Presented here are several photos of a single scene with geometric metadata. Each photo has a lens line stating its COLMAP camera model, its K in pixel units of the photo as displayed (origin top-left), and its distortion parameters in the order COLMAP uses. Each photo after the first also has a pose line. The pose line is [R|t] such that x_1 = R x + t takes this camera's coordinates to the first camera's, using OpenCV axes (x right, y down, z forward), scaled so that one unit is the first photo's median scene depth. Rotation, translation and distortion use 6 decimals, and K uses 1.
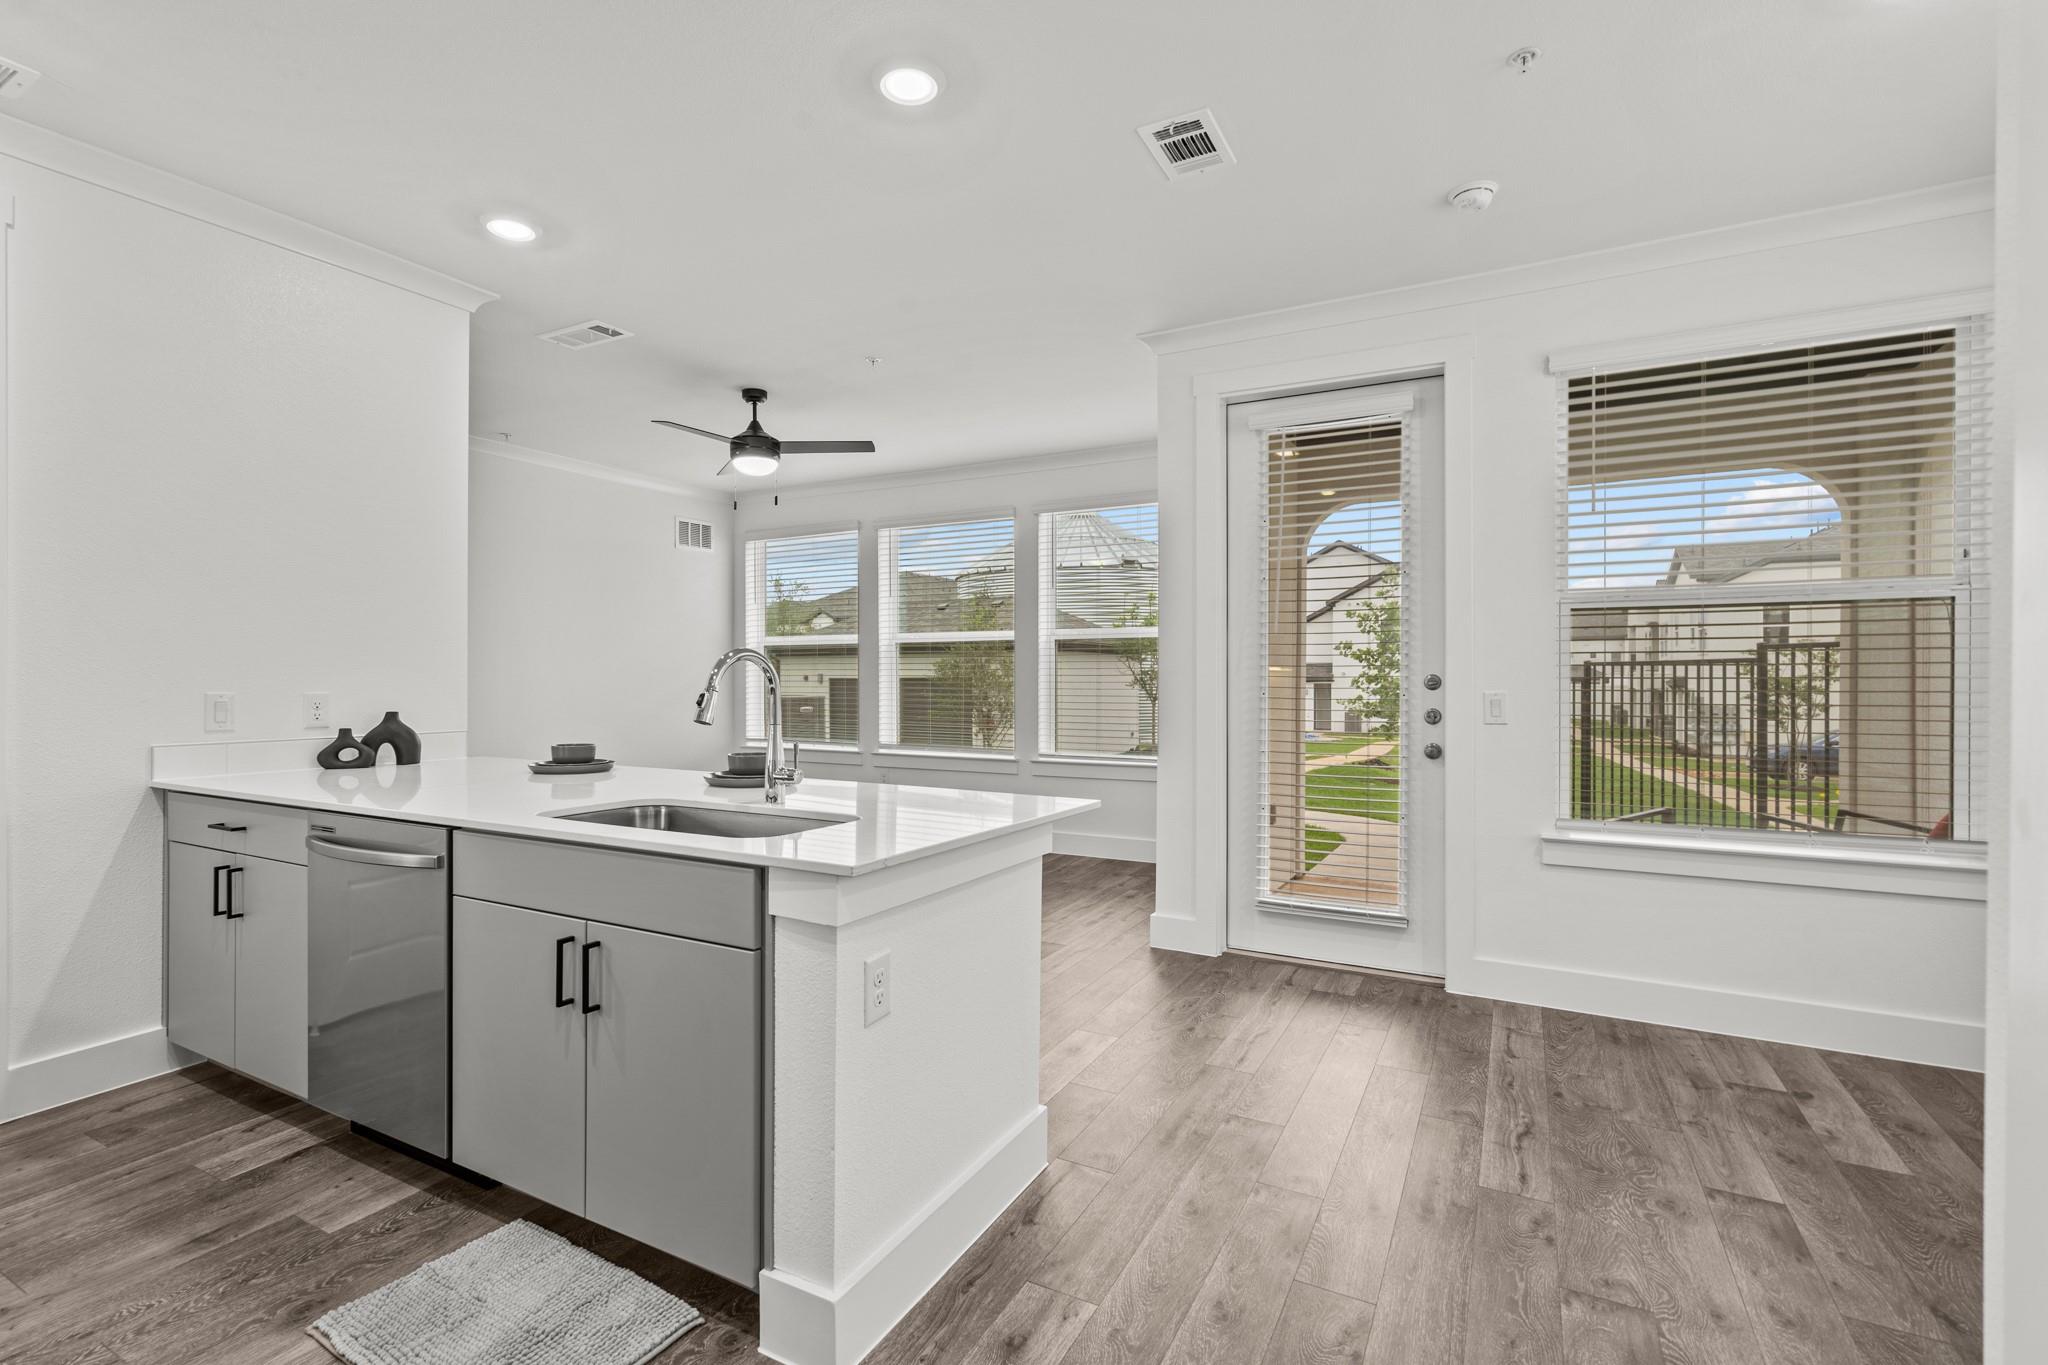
lens RADIAL K [[939.6, 0, 1010.9], [0, 939.6, 680.1], [0, 0, 1]] dist [-0.002862, 0.000674]
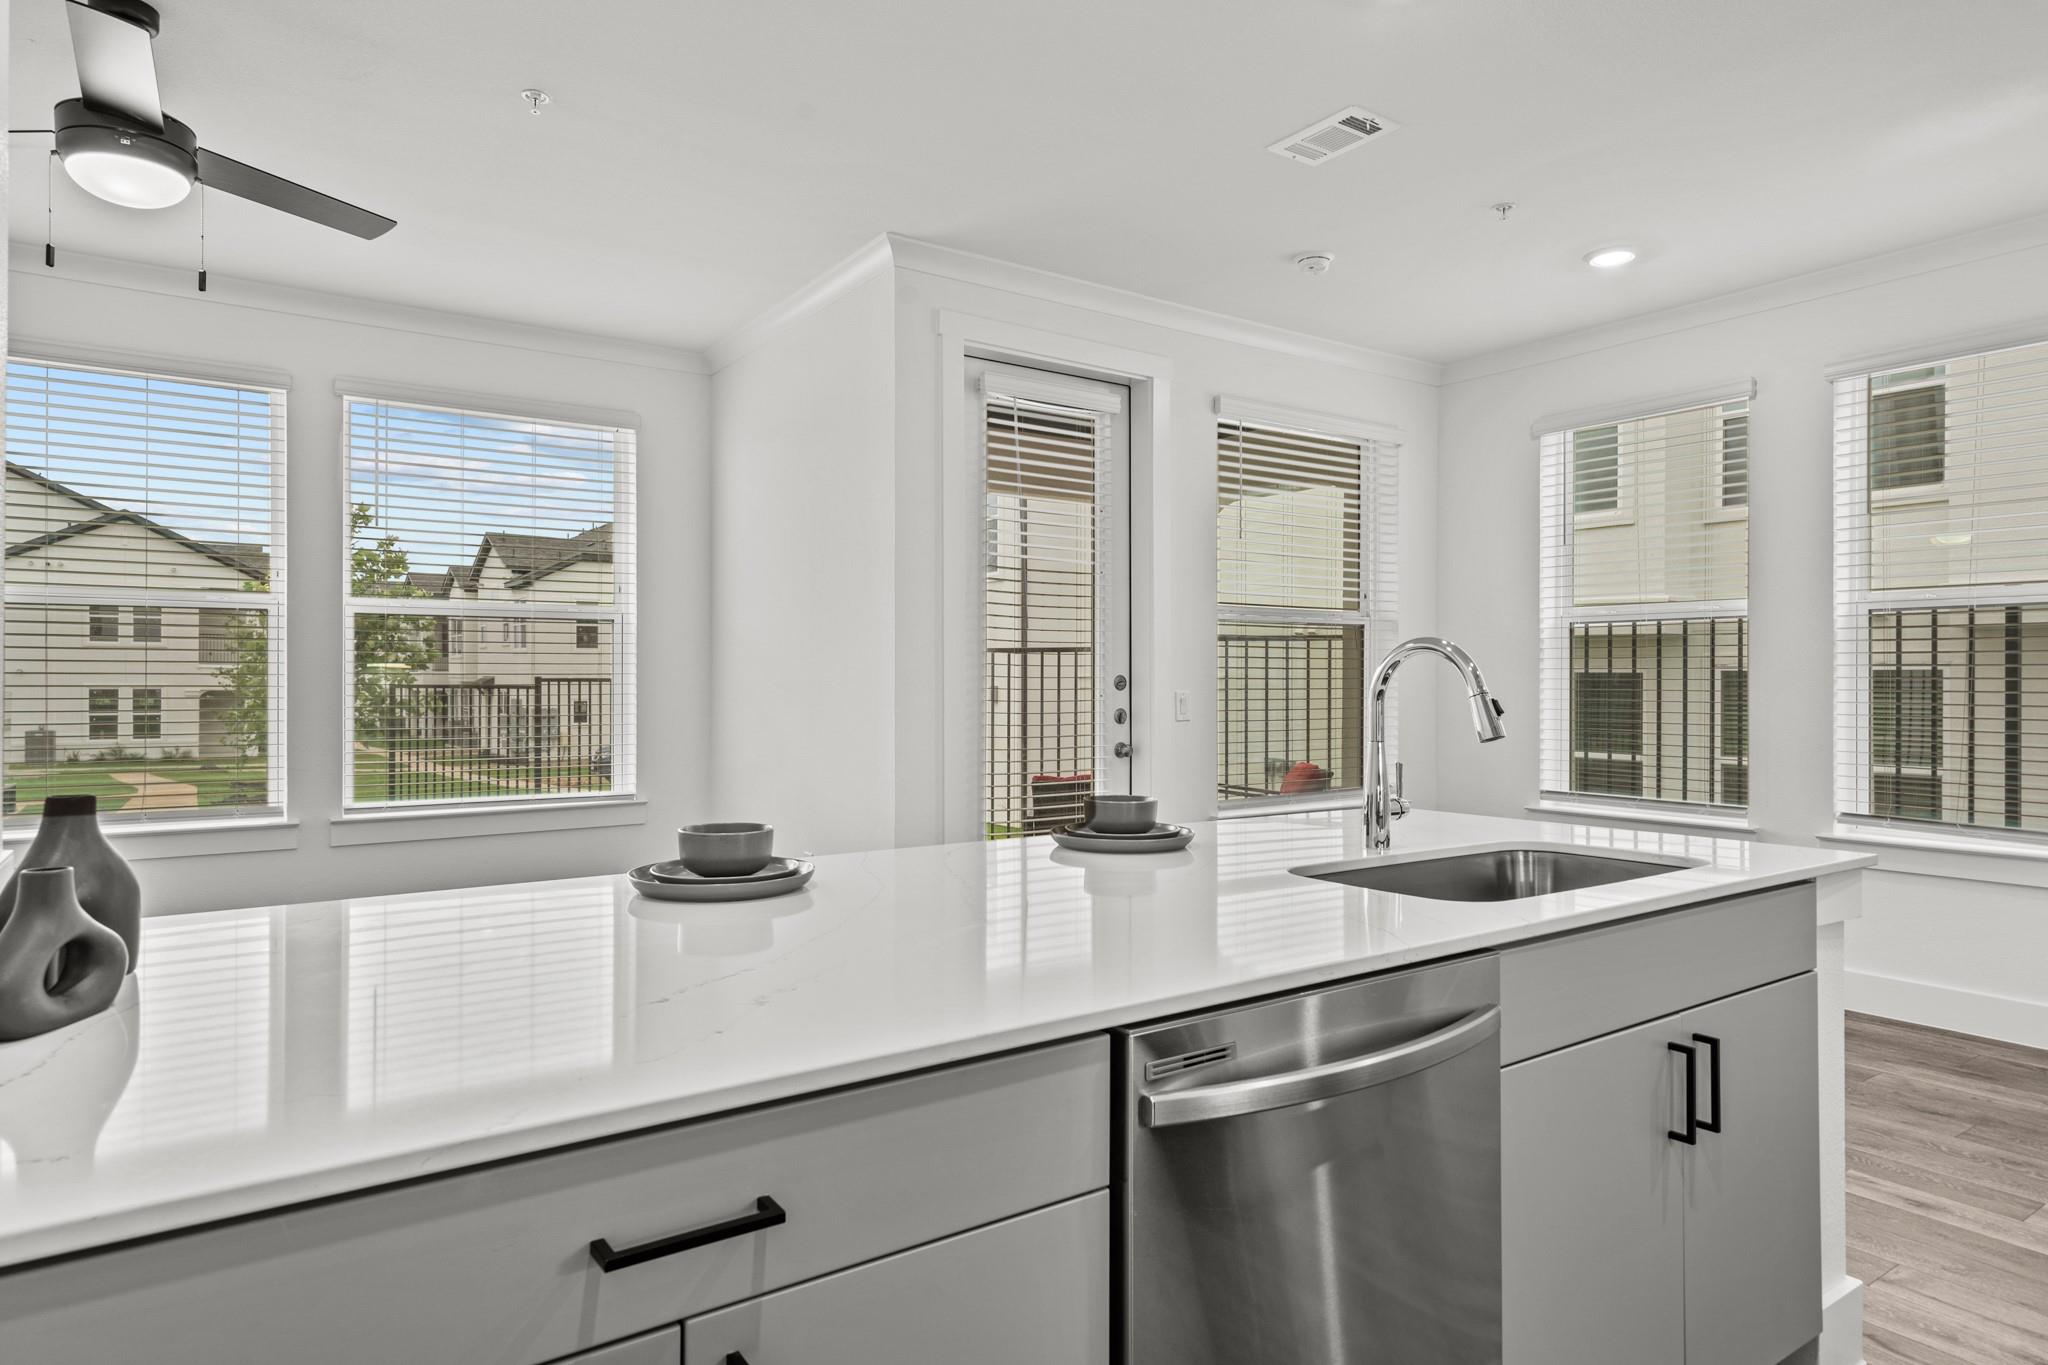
lens RADIAL K [[1176.8, 0, 1003.0], [0, 1176.8, 680.4], [0, 0, 1]] dist [0.003639, 0.001315]
pose [[0.454604, -0.000519, 0.890694, -0.917051], [0.001186, 0.999999, -0.000023, -0.000786], [-0.890693, 0.001067, 0.454604, 0.645431]]
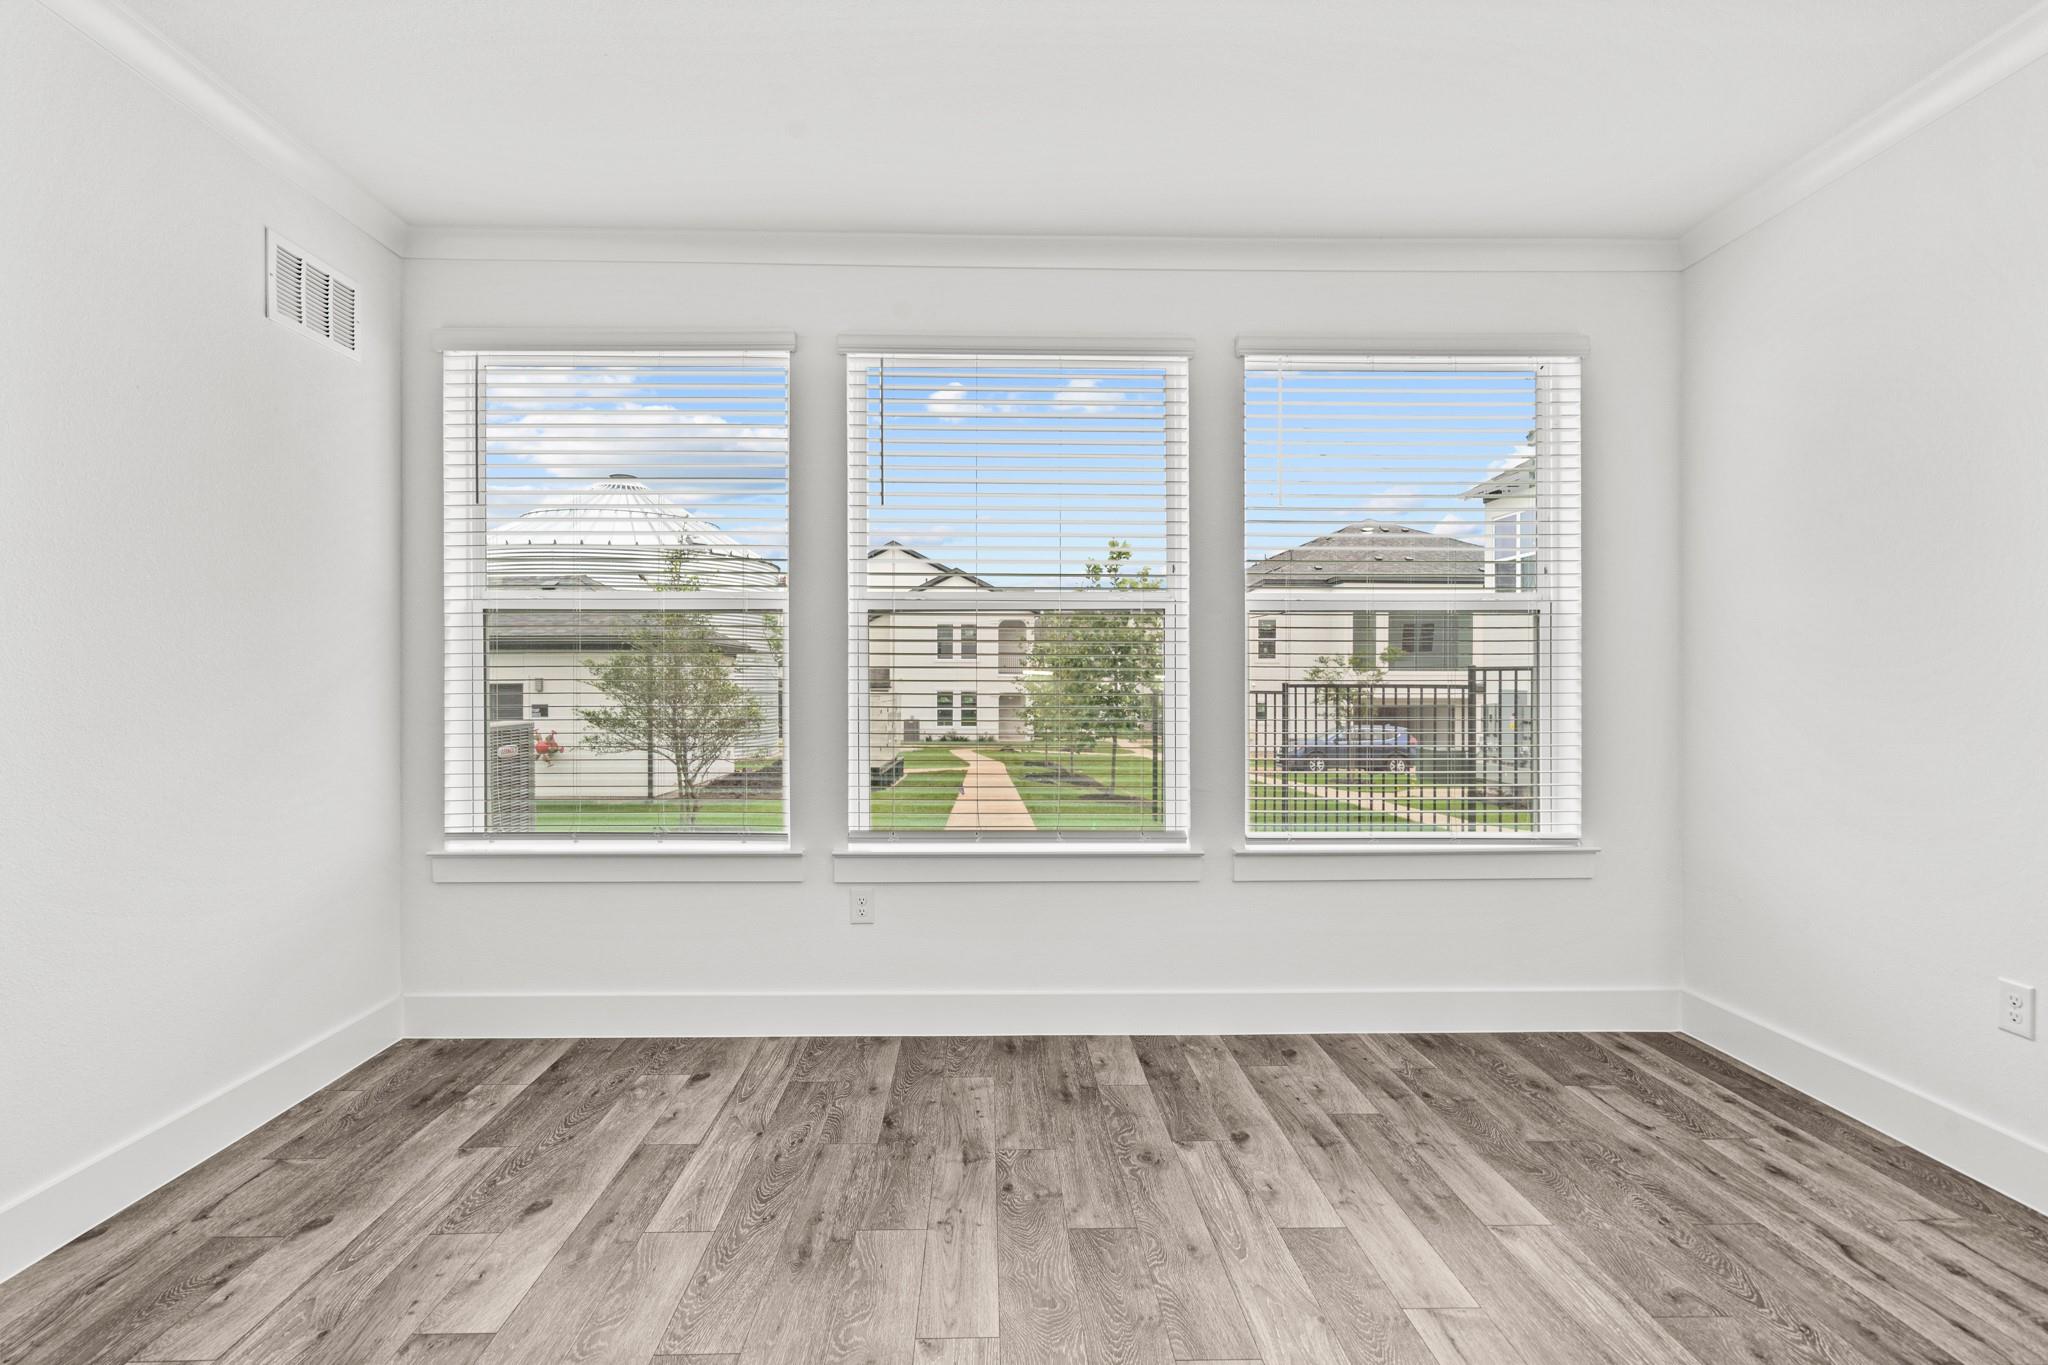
lens RADIAL K [[968.8, 0, 1010.4], [0, 968.8, 686.4], [0, 0, 1]] dist [0.000984, 0.001536]
pose [[0.867527, -0.001527, 0.497388, -0.705887], [0.001581, 0.999999, 0.000313, -0.004845], [-0.497388, 0.000514, 0.867528, 1.301086]]
